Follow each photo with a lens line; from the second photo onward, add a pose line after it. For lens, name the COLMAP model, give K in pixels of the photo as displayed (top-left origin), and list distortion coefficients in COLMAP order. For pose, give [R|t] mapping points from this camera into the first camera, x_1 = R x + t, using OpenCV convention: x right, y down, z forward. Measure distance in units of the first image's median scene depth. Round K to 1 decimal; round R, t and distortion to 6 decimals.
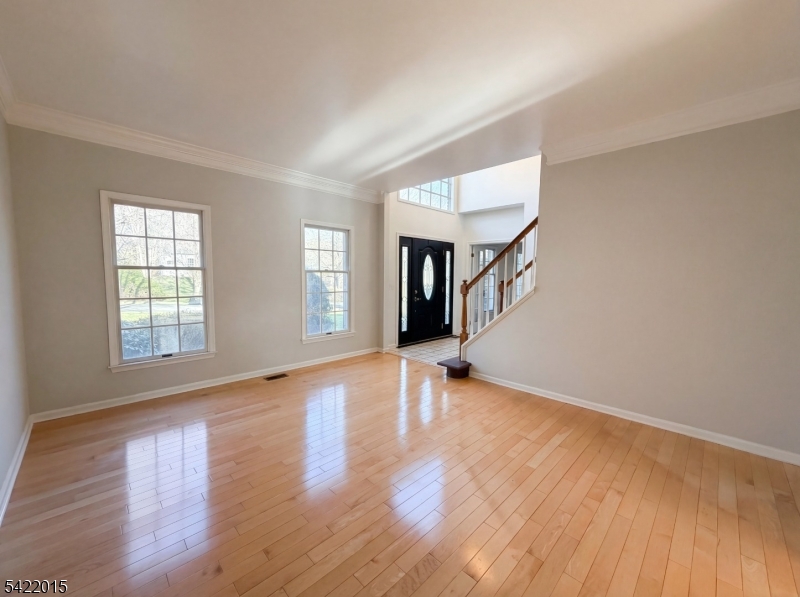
lens RADIAL K [[320.4, 0, 397.0], [0, 320.4, 299.7], [0, 0, 1]] dist [0.011606, 0.000020]
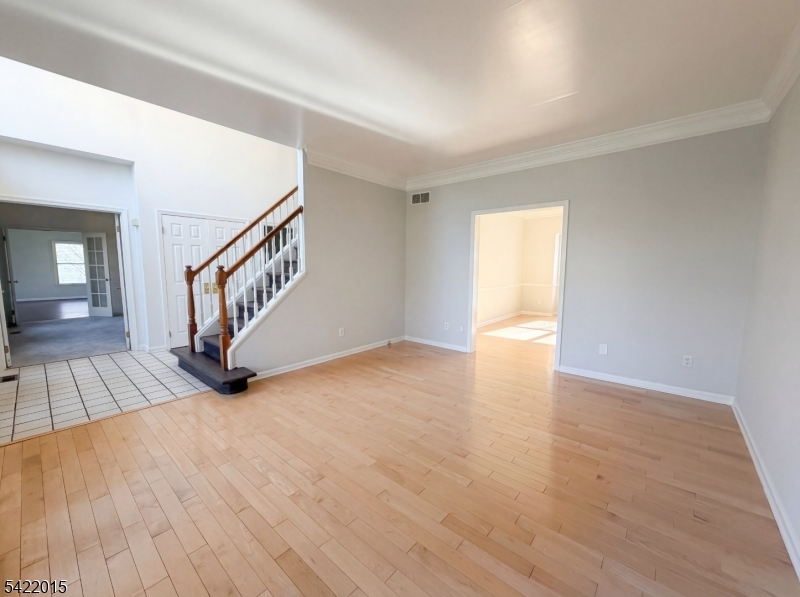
lens RADIAL K [[320.4, 0, 397.0], [0, 320.4, 299.7], [0, 0, 1]] dist [0.011606, 0.000020]
pose [[-0.083086, -0.113247, 0.990087, -0.718444], [0.071988, 0.990244, 0.119306, -0.051320], [-0.993939, 0.081187, -0.074123, 0.787204]]
